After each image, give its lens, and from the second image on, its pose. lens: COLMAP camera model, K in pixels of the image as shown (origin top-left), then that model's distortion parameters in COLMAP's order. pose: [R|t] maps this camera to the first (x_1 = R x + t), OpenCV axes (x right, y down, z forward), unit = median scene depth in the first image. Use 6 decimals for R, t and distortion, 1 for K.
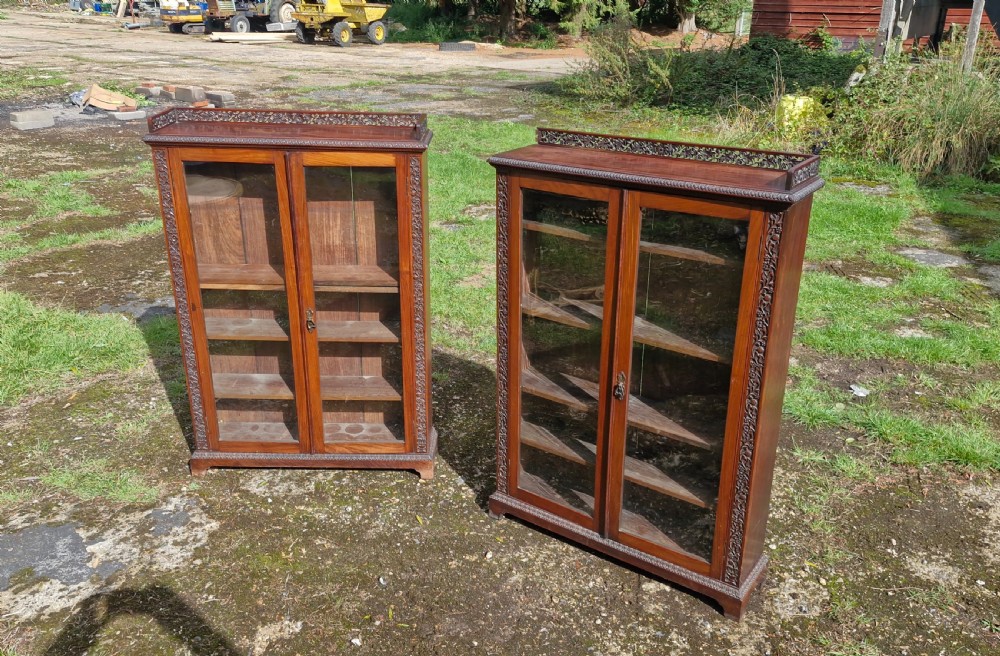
lens RADIAL K [[862.5, 0, 493.2], [0, 862.5, 329.3], [0, 0, 1]] dist [0.102104, -0.128211]
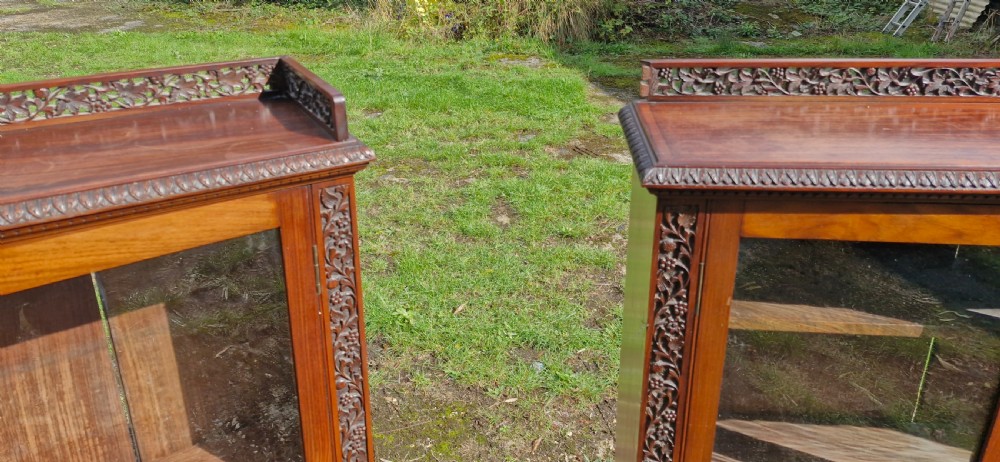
lens RADIAL K [[695.1, 0, 499.0], [0, 695.1, 179.0], [0, 0, 1]] dist [0.052883, -0.031513]
pose [[0.845094, -0.210299, 0.491519, -0.154010], [0.209007, 0.976175, 0.058305, -0.185592], [-0.492069, 0.053457, 0.868913, 0.659328]]
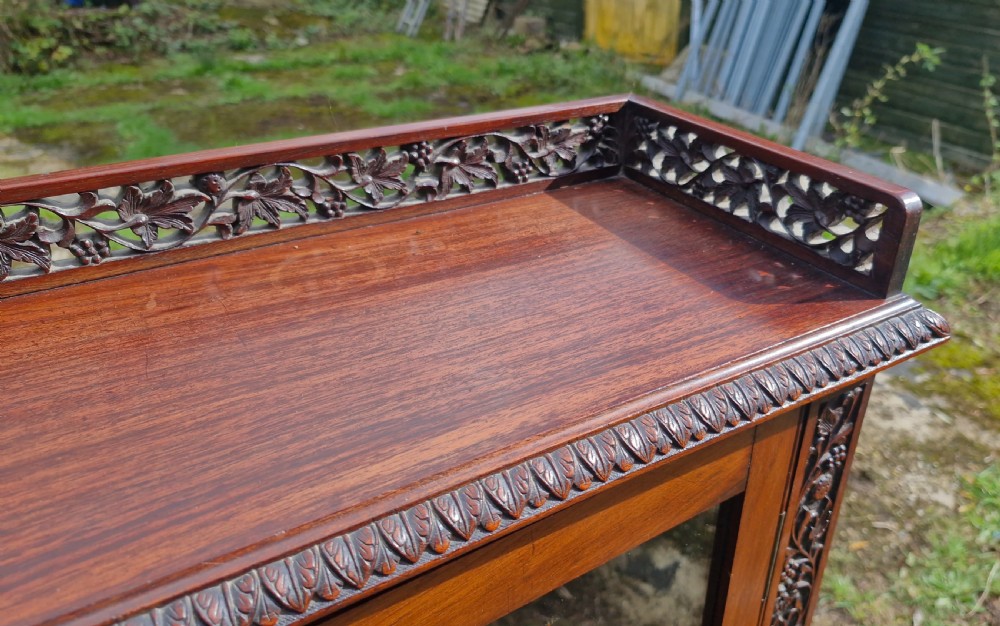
lens RADIAL K [[786.9, 0, 555.9], [0, 786.9, 297.2], [0, 0, 1]] dist [0.050194, -0.057619]
pose [[0.363991, -0.432058, 0.825128, 0.105829], [0.324007, 0.889305, 0.322732, -0.164707], [-0.873230, 0.149876, 0.463688, 0.664717]]
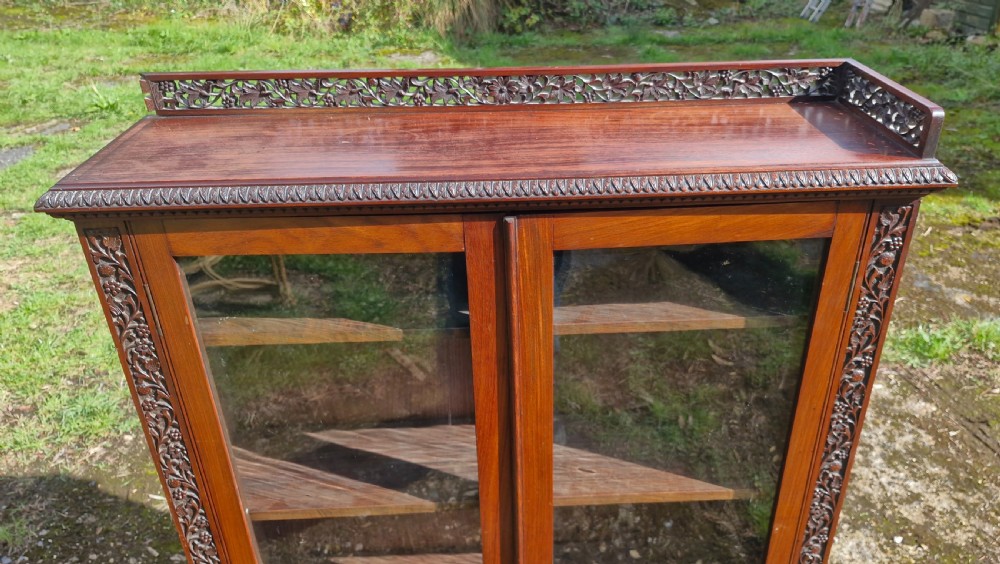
lens RADIAL K [[750.0, 0, 540.2], [0, 750.0, 263.1], [0, 0, 1]] dist [0.068073, -0.075301]
pose [[0.777407, -0.301758, 0.551888, -0.019822], [0.240536, 0.953341, 0.182436, -0.150870], [-0.581189, -0.009077, 0.813718, 0.546128]]
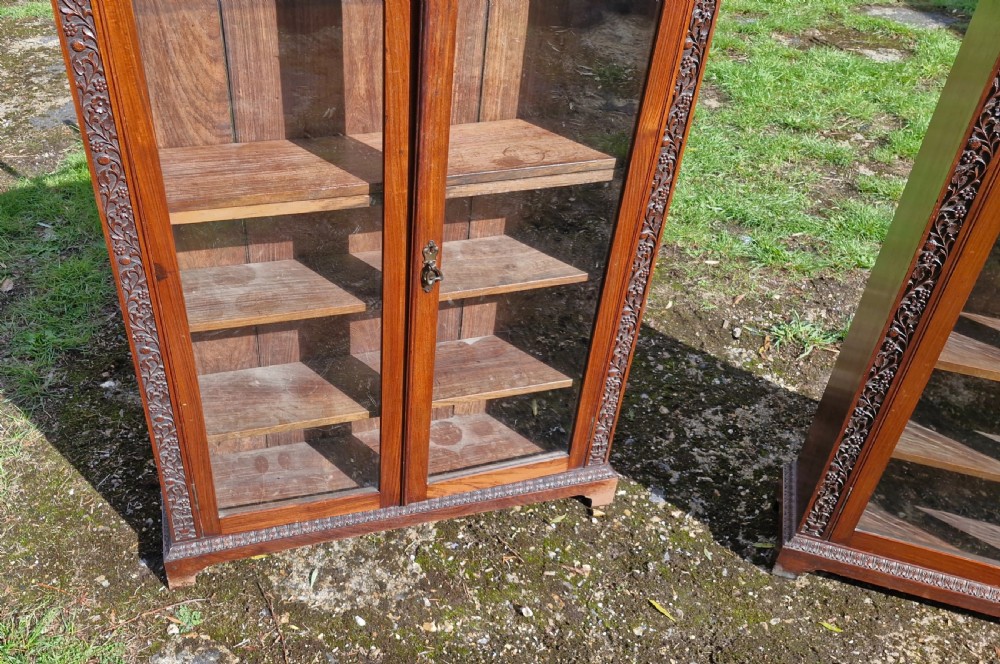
lens RADIAL K [[846.4, 0, 400.7], [0, 846.4, 348.9], [0, 0, 1]] dist [0.086661, -0.090146]
pose [[0.963500, -0.155611, 0.217837, -0.320069], [0.094739, 0.959250, 0.266201, -0.085017], [-0.250384, -0.235847, 0.938980, 0.572198]]
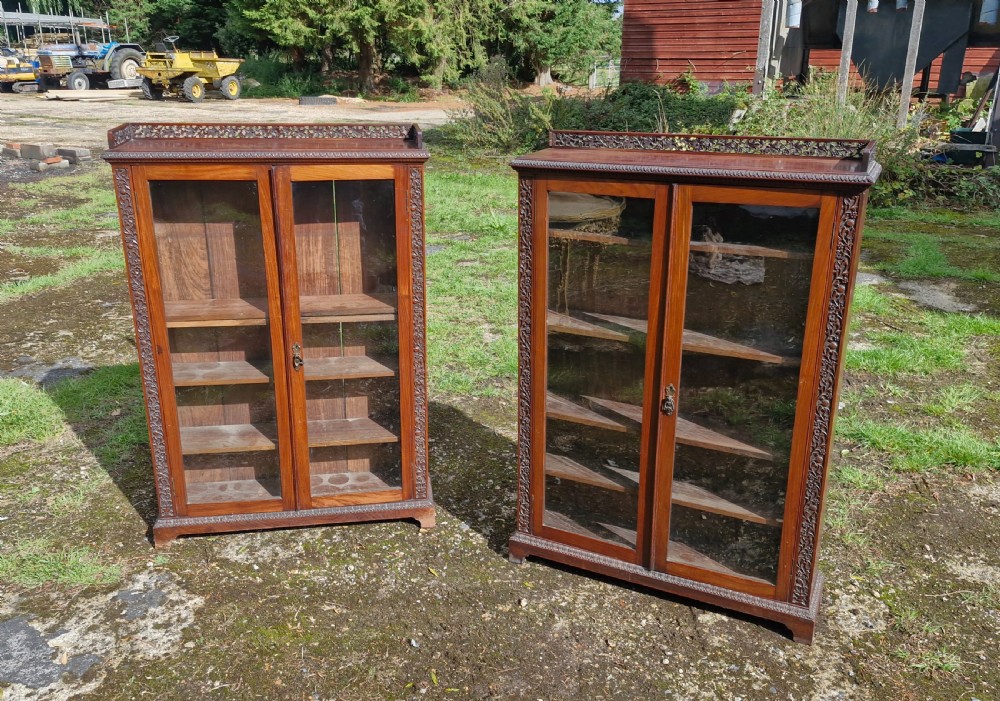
lens RADIAL K [[880.8, 0, 483.1], [0, 880.8, 339.0], [0, 0, 1]] dist [0.100501, -0.131862]
pose [[0.987526, -0.057299, 0.146662, -0.151338], [0.065536, 0.996497, -0.051956, 0.030535], [-0.143171, 0.060920, 0.987821, 0.074731]]
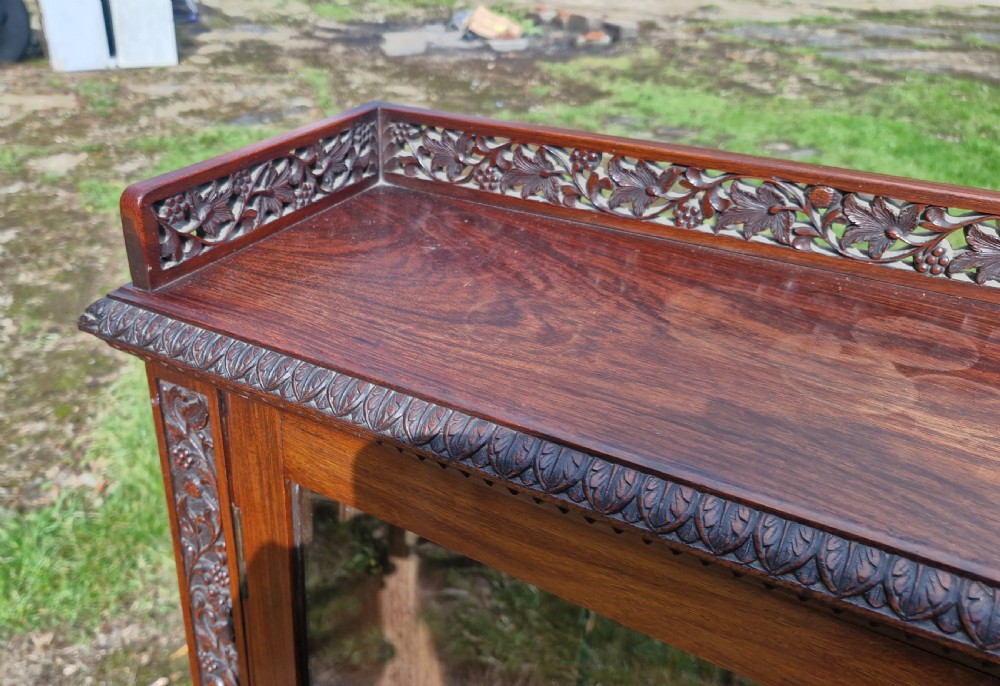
lens RADIAL K [[863.2, 0, 396.8], [0, 863.2, 348.5], [0, 0, 1]] dist [0.054240, -0.052671]
pose [[0.861676, 0.232564, -0.451030, -0.252597], [-0.189666, 0.971984, 0.138833, -0.219608], [0.470682, -0.034084, 0.881644, 0.798798]]
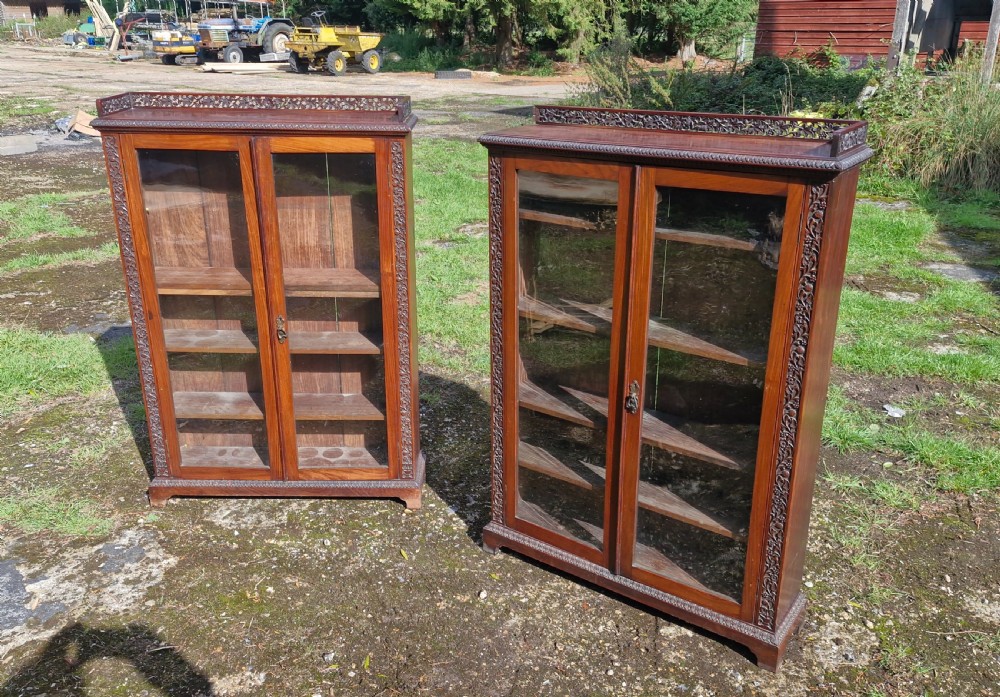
lens RADIAL K [[868.3, 0, 481.6], [0, 868.3, 340.9], [0, 0, 1]] dist [0.088464, -0.102905]
pose [[0.999922, -0.006008, -0.010972, 0.004493], [0.005727, 0.999661, -0.025415, 0.024999], [0.011121, 0.025350, 0.999617, 0.104770]]
